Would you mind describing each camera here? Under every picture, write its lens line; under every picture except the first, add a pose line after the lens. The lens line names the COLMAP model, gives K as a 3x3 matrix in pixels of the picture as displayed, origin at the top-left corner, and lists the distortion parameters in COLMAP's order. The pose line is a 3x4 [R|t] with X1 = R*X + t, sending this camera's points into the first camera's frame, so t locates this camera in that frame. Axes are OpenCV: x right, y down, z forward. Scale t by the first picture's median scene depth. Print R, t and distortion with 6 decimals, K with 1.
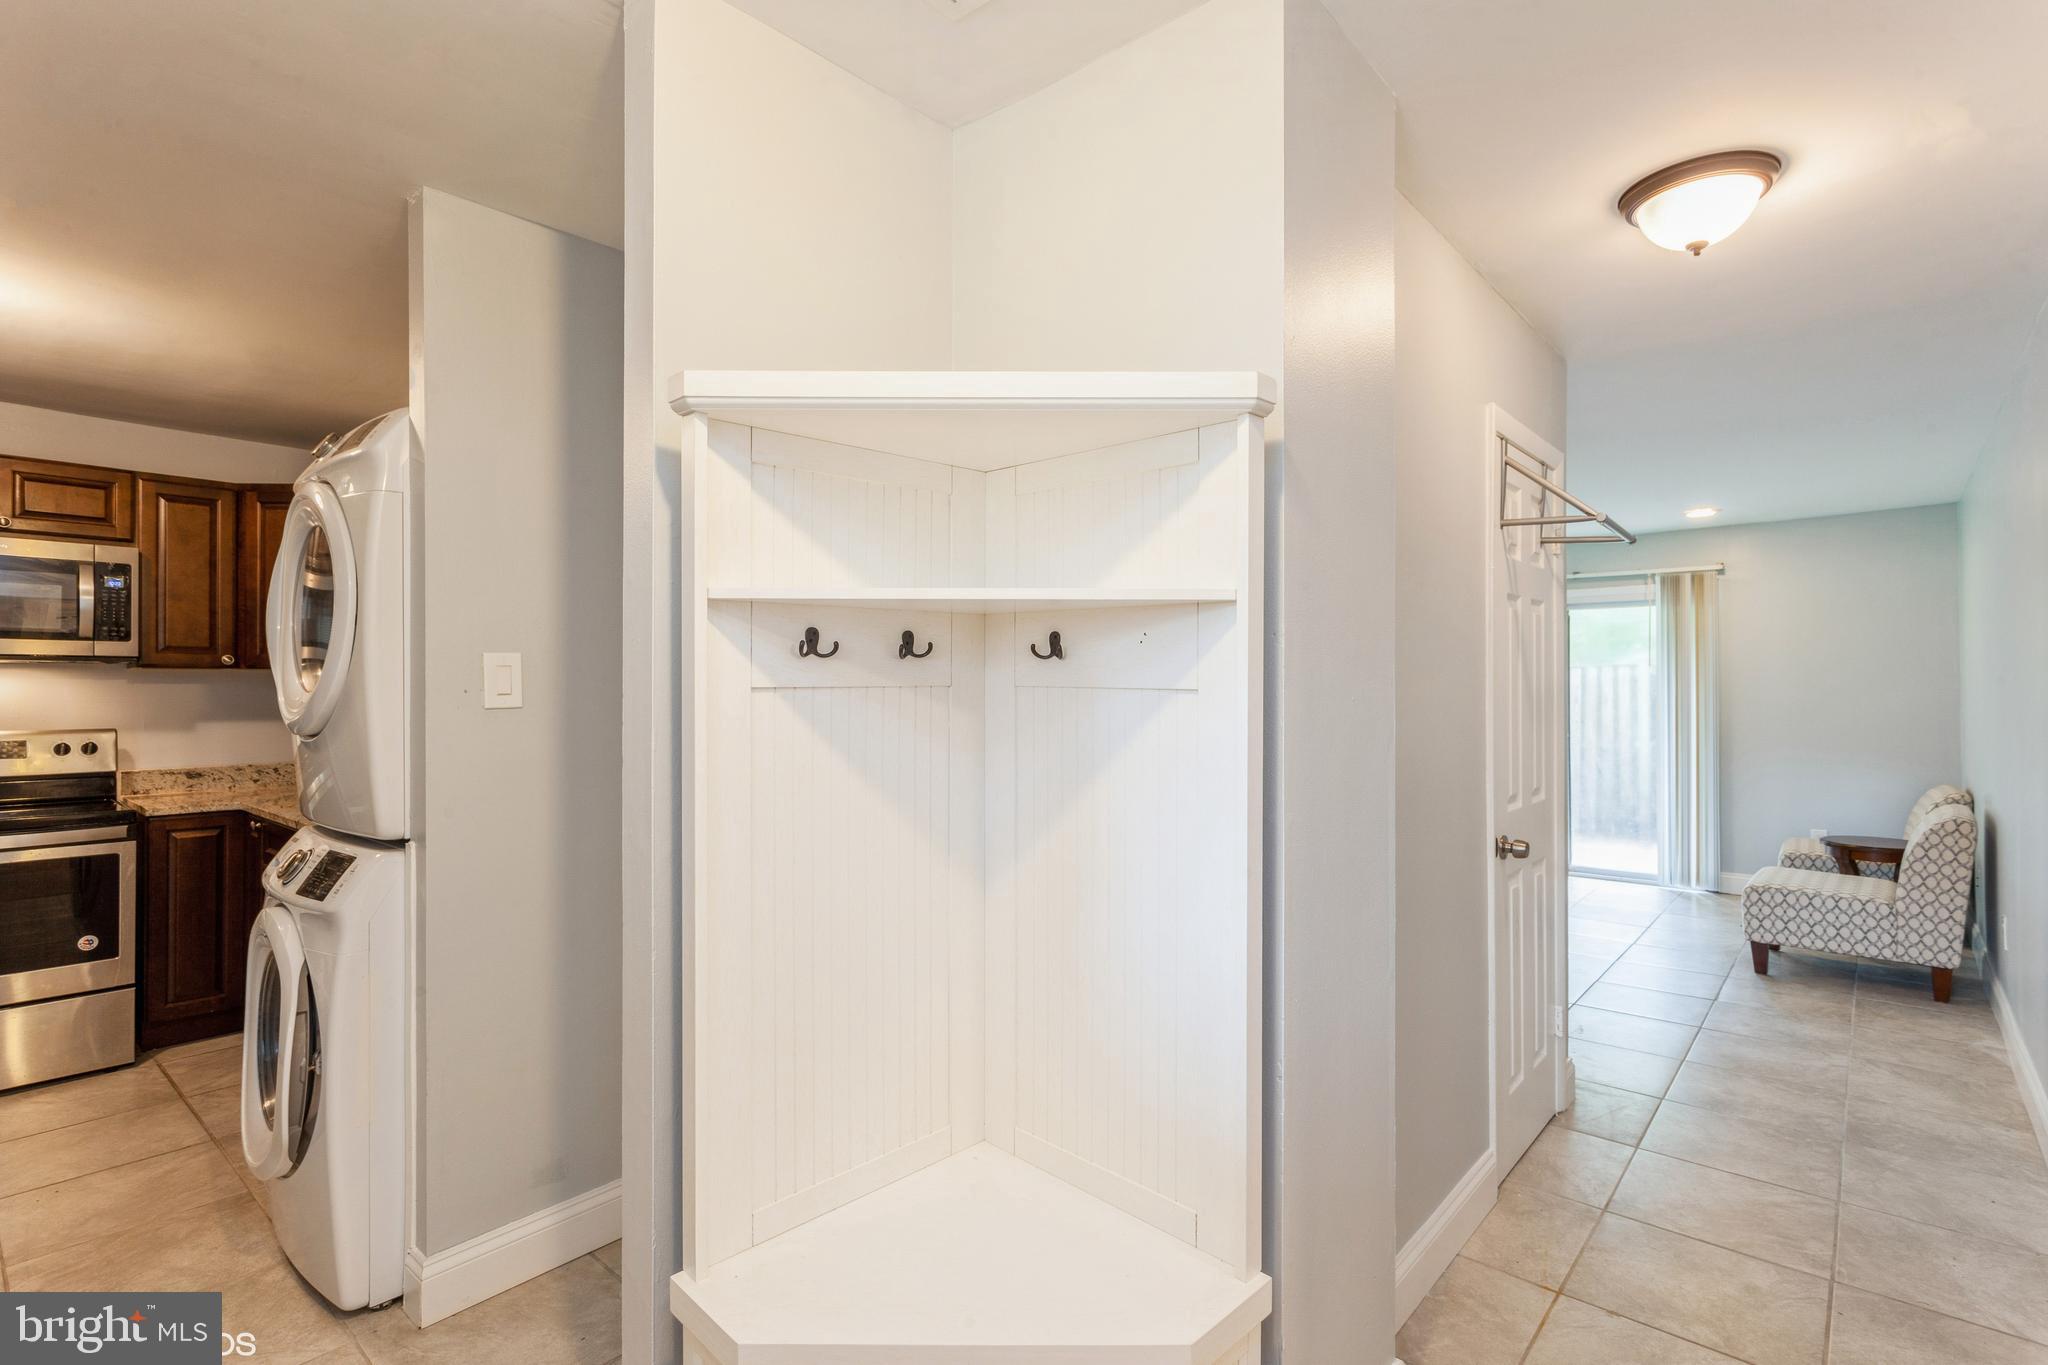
lens RADIAL K [[978.6, 0, 1020.9], [0, 978.6, 682.1], [0, 0, 1]] dist [0.001586, 0.001574]
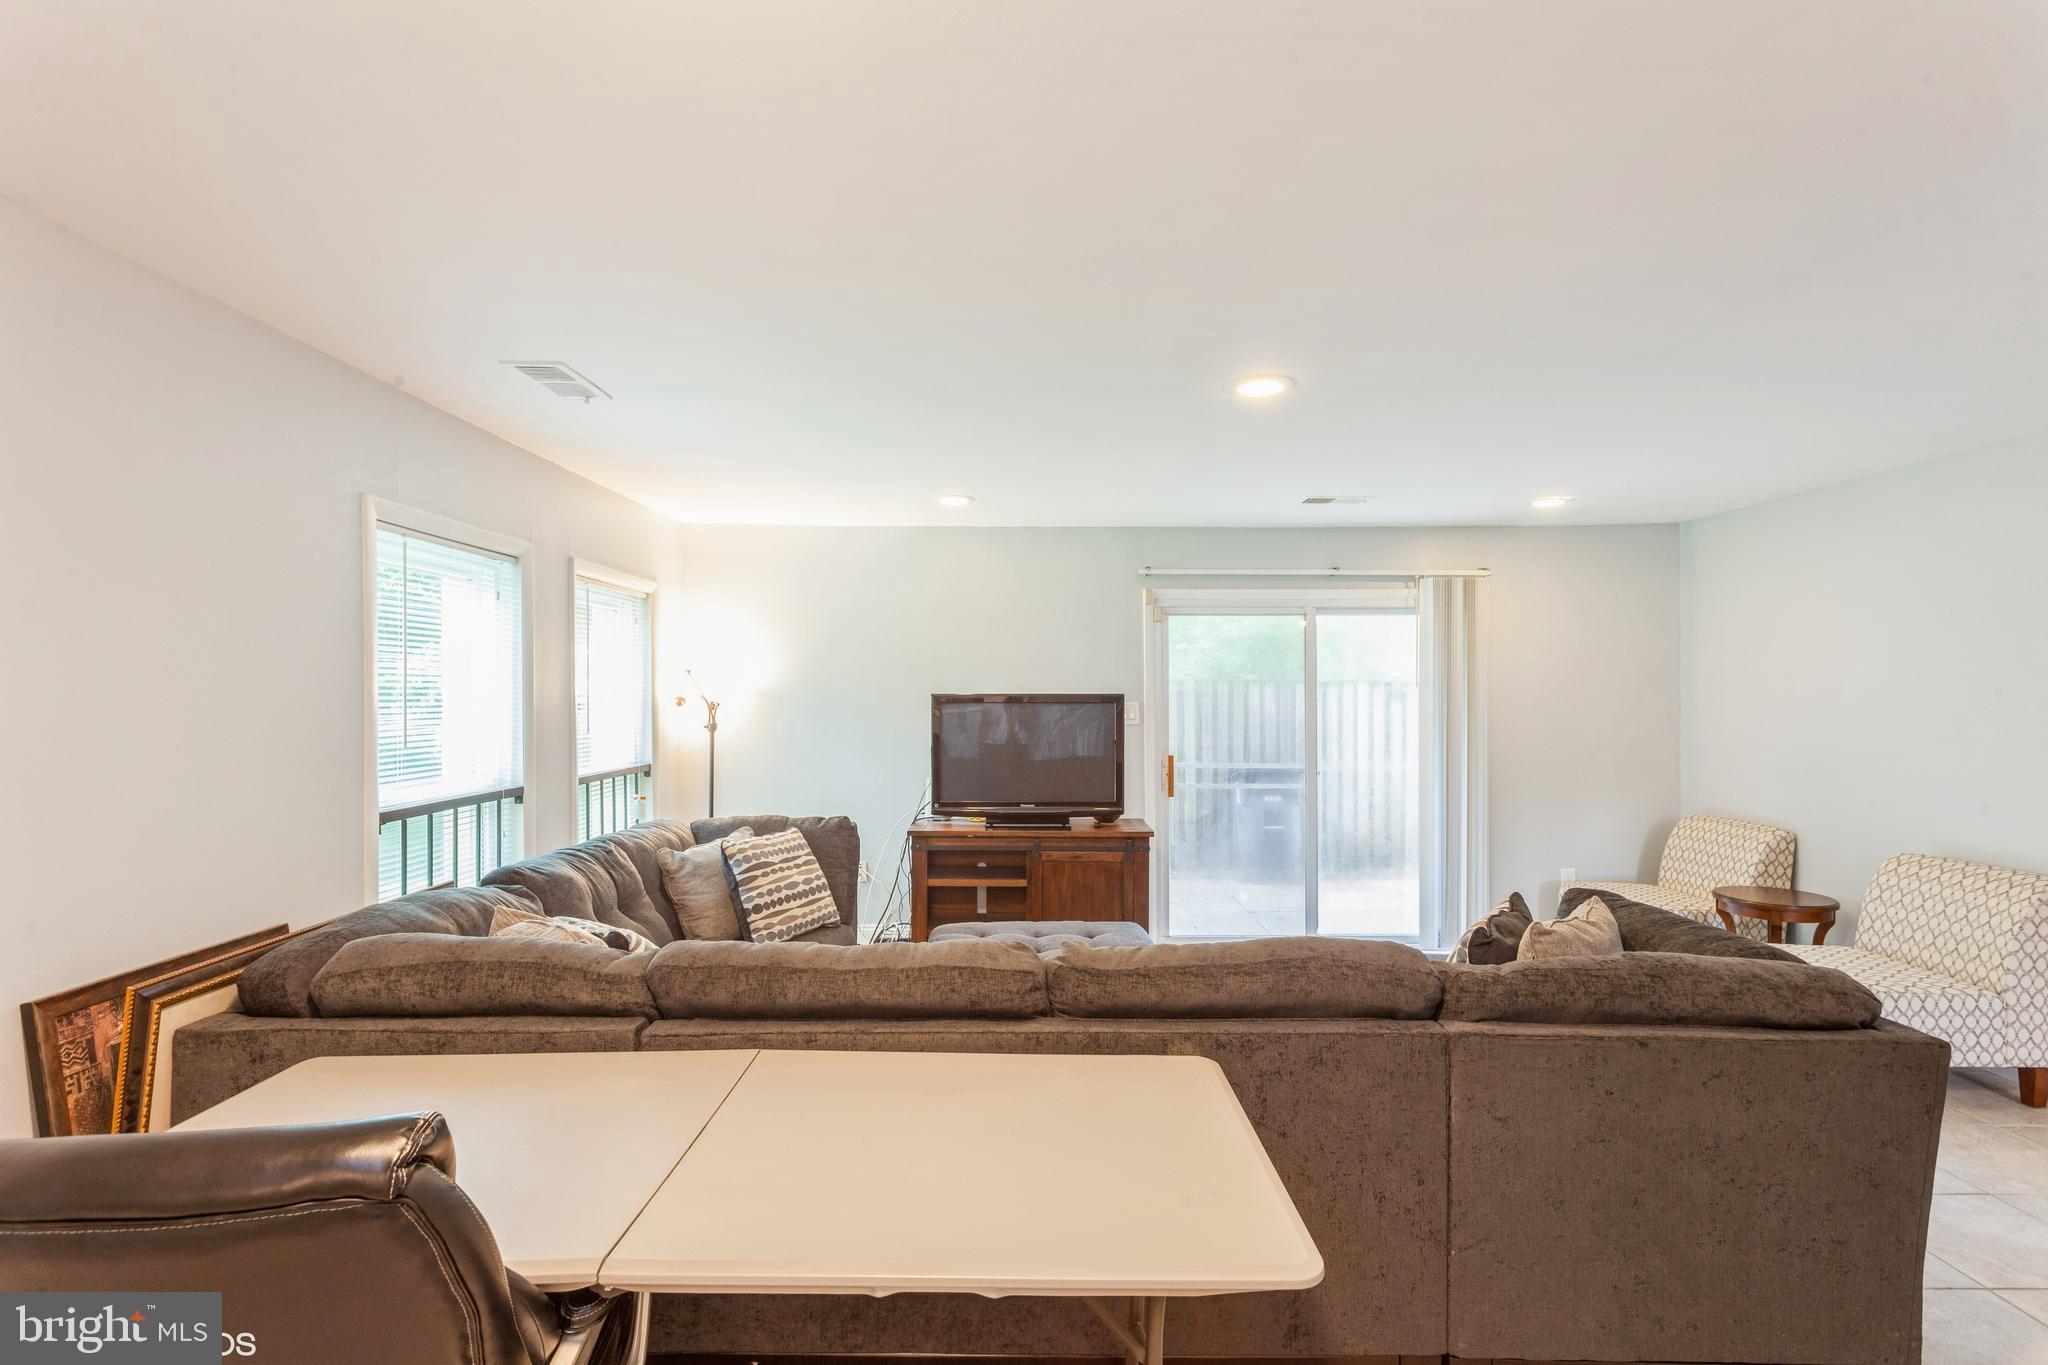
lens RADIAL K [[978.6, 0, 1029.2], [0, 978.6, 693.6], [0, 0, 1]] dist [0.001586, 0.001574]
pose [[0.754151, 0.001418, 0.656699, -0.266203], [-0.005575, 0.999975, 0.004243, -0.021771], [-0.656677, -0.006861, 0.754141, 1.039728]]
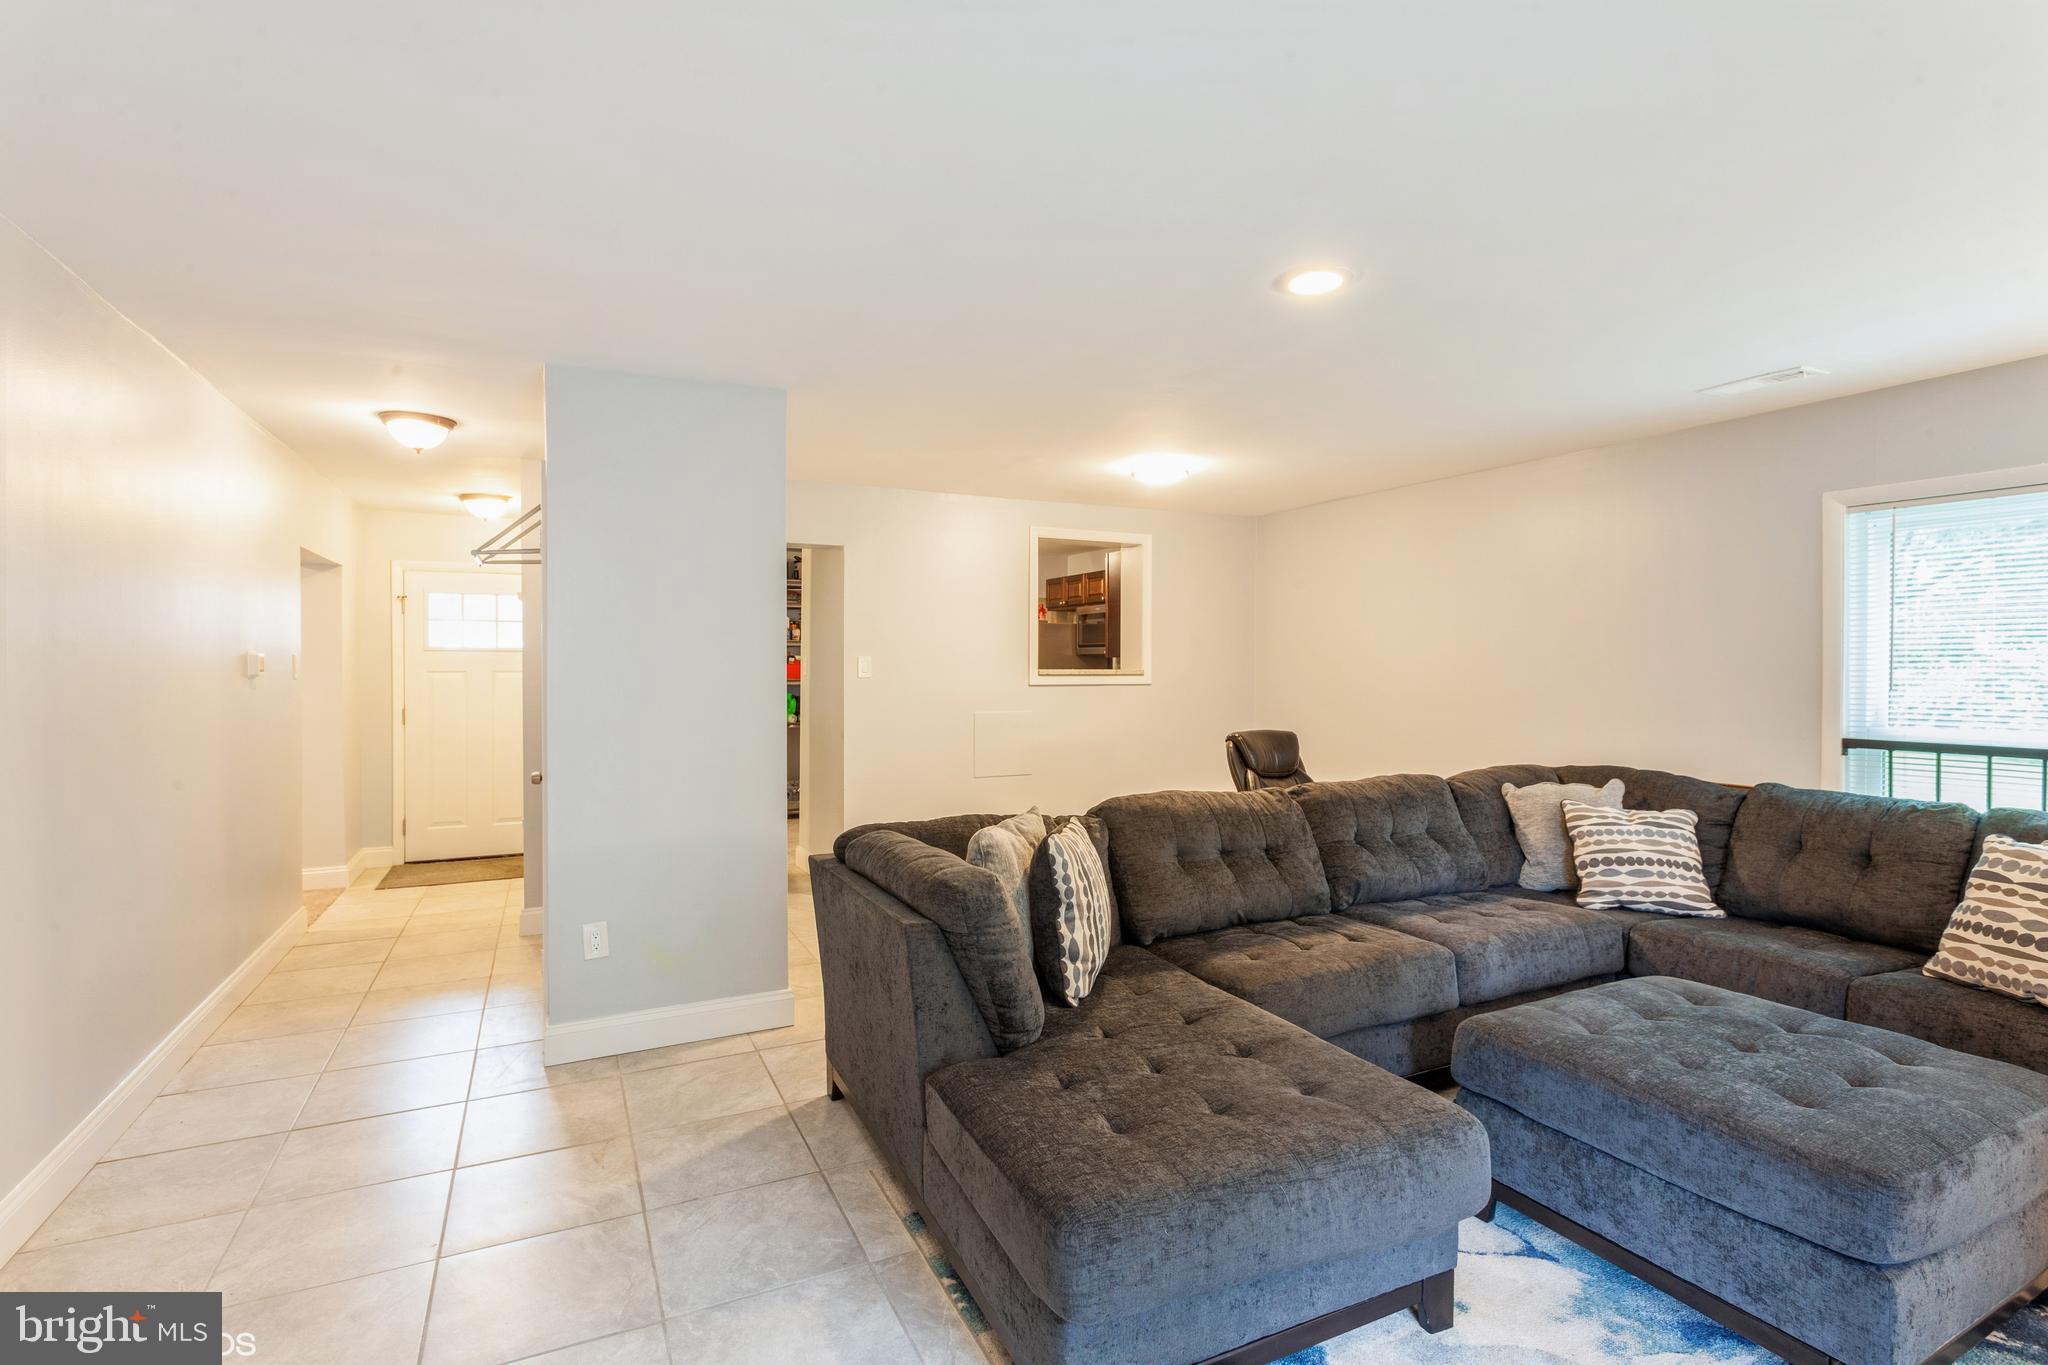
lens RADIAL K [[978.6, 0, 1044.1], [0, 978.6, 682.9], [0, 0, 1]] dist [0.001586, 0.001574]
pose [[-0.372337, 0.015631, -0.927966, 1.117476], [0.003193, 0.999874, 0.015561, 0.005984], [0.928092, 0.002831, -0.372340, 1.603385]]
